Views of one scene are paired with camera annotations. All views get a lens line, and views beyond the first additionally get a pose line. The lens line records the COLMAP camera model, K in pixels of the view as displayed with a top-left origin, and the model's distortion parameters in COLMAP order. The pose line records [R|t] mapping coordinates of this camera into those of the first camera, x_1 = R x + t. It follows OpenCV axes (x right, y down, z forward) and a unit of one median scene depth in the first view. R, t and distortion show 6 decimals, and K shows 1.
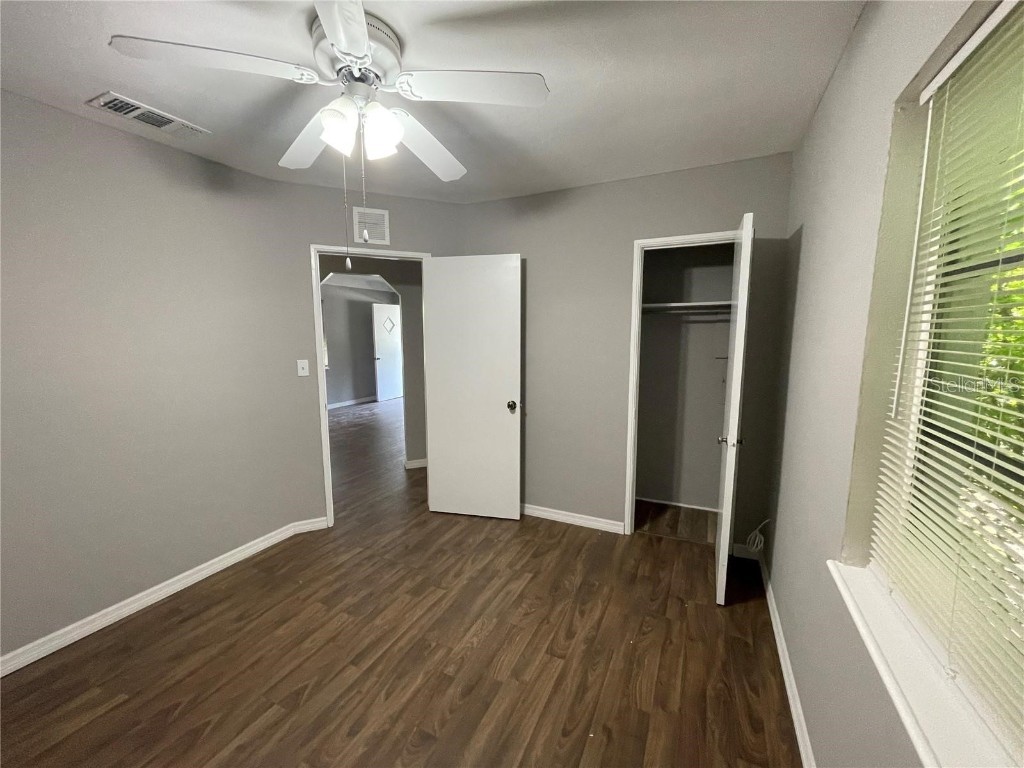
lens RADIAL K [[413.2, 0, 510.9], [0, 413.2, 385.4], [0, 0, 1]] dist [0.001996, -0.000828]
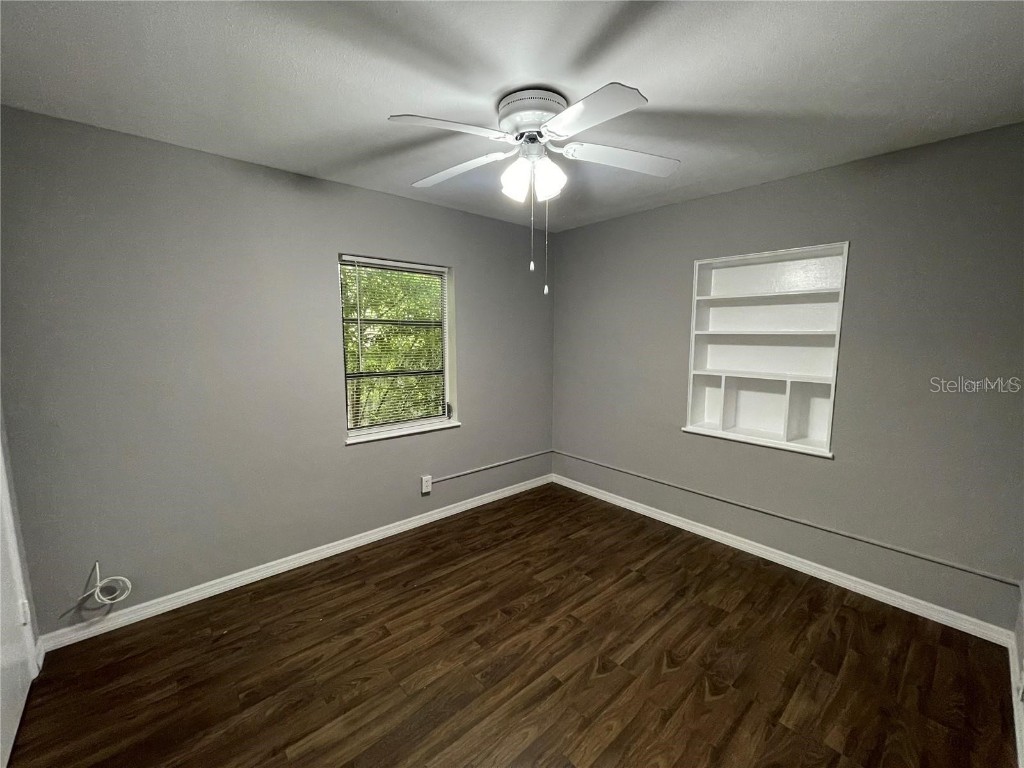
lens RADIAL K [[413.2, 0, 513.2], [0, 413.2, 382.2], [0, 0, 1]] dist [0.001996, -0.000828]
pose [[-0.921568, -0.045747, 0.385513, -0.647423], [0.047881, 0.972057, 0.229810, -0.259902], [-0.385254, 0.230244, -0.893626, 1.809539]]
